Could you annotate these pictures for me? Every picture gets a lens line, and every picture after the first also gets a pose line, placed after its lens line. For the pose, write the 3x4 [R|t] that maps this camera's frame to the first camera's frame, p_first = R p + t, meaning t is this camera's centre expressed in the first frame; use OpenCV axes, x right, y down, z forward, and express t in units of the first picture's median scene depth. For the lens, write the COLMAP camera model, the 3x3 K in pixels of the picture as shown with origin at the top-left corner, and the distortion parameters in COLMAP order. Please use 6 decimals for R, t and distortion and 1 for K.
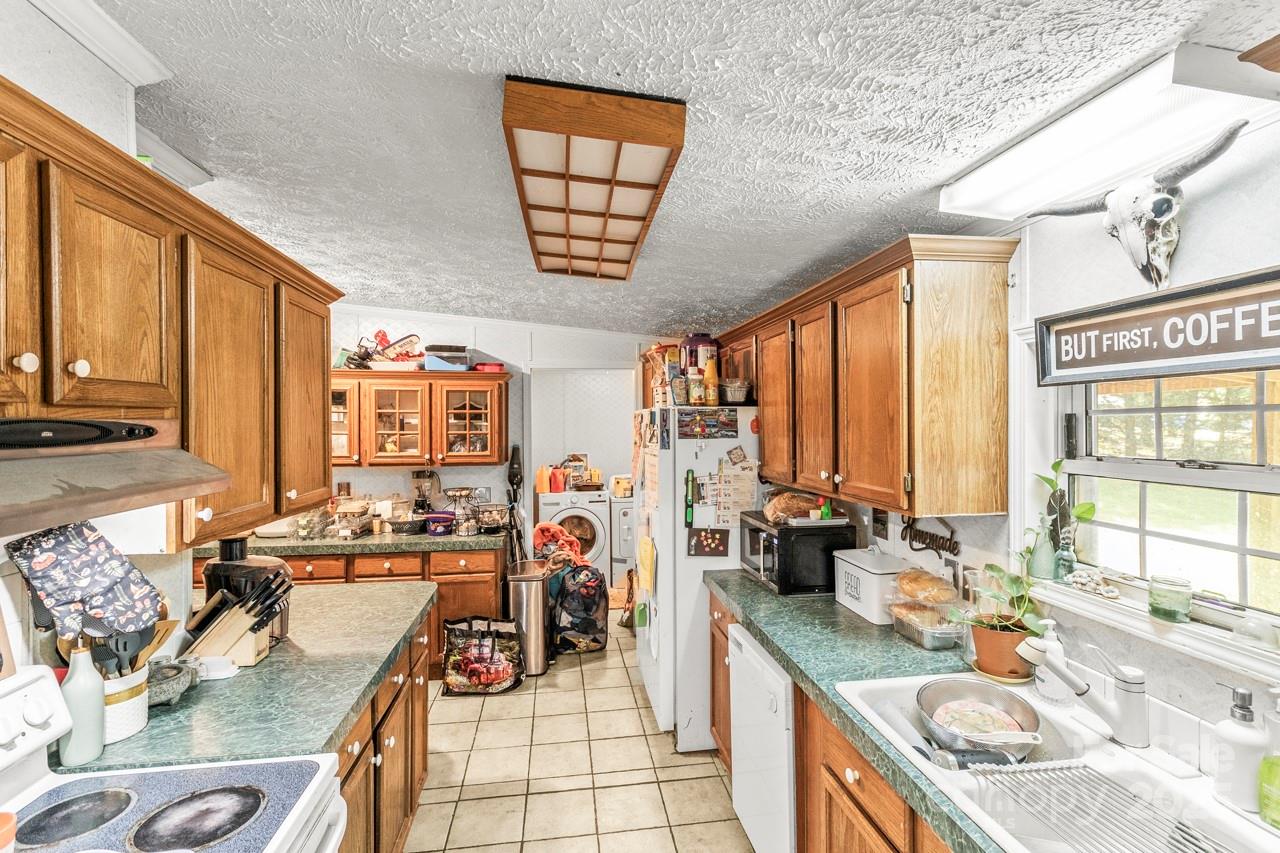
lens RADIAL K [[591.8, 0, 648.7], [0, 591.8, 428.7], [0, 0, 1]] dist [0.002182, 0.000091]
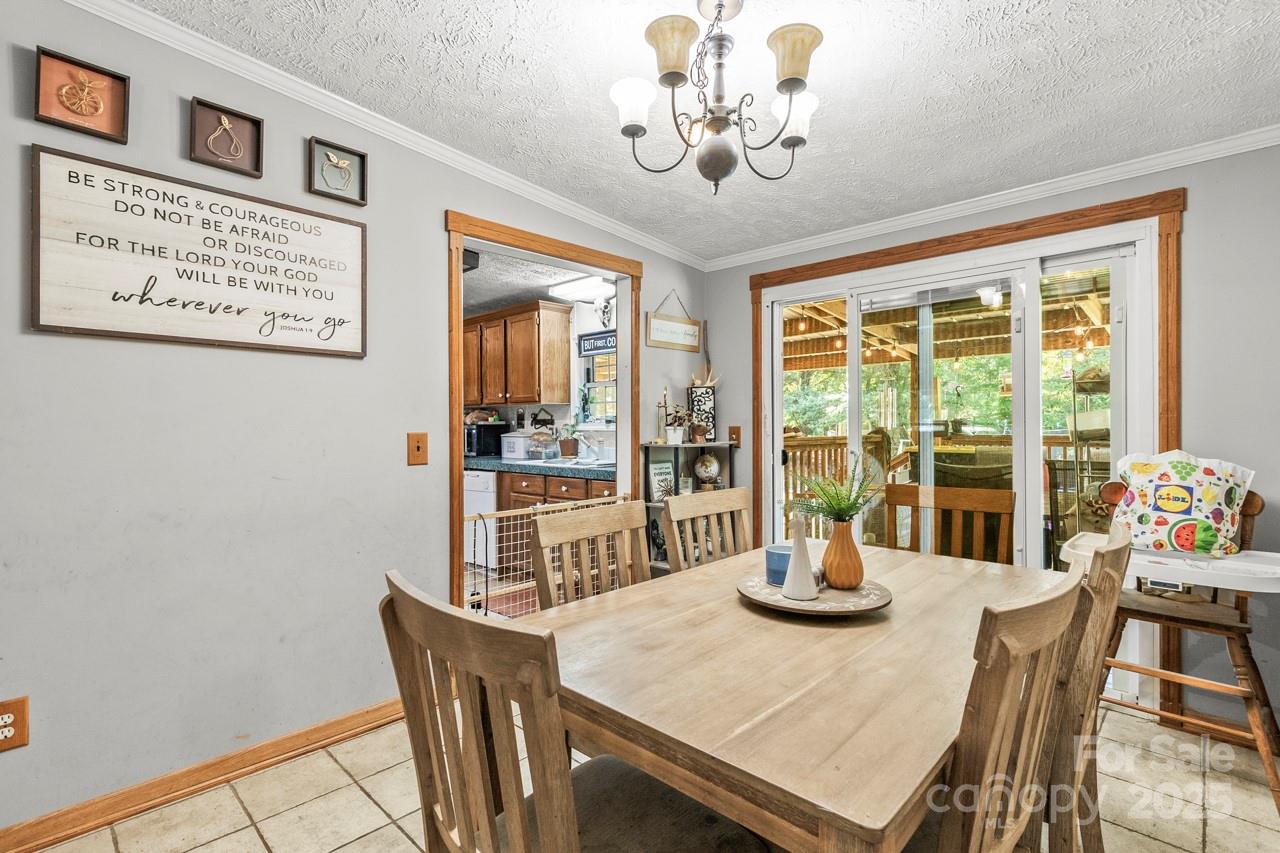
lens RADIAL K [[591.8, 0, 643.1], [0, 591.8, 426.8], [0, 0, 1]] dist [0.002182, 0.000091]
pose [[0.789571, -0.002664, 0.613653, -0.847231], [0.005265, 0.999983, -0.002433, 0.265015], [-0.613636, 0.005152, 0.789572, -1.433705]]
